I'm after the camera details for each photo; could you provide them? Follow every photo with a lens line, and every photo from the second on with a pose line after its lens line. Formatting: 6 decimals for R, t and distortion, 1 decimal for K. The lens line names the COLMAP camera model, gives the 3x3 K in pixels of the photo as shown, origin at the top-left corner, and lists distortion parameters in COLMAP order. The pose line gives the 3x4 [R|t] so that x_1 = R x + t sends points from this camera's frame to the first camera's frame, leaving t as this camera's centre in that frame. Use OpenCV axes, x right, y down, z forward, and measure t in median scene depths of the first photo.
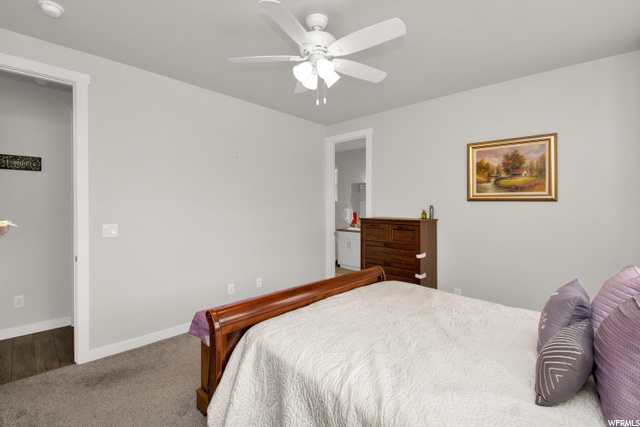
lens RADIAL K [[288.9, 0, 320.1], [0, 288.9, 209.3], [0, 0, 1]] dist [0.002271, -0.006620]
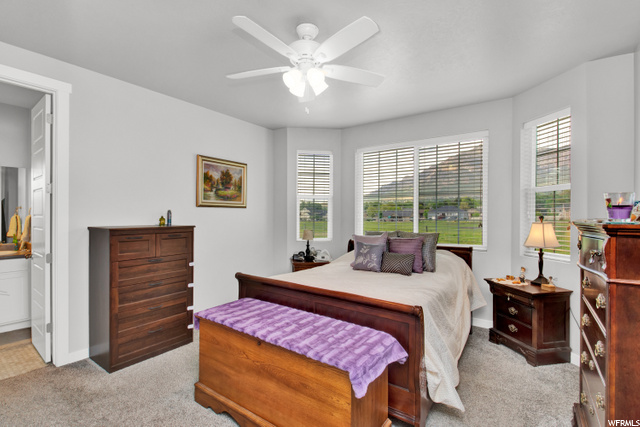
lens RADIAL K [[288.9, 0, 320.6], [0, 288.9, 213.7], [0, 0, 1]] dist [0.002271, -0.006620]
pose [[-0.112711, -0.002936, 0.993623, -0.657076], [0.006917, 0.999969, 0.003740, -0.002964], [-0.993604, 0.007294, -0.112687, 0.695536]]
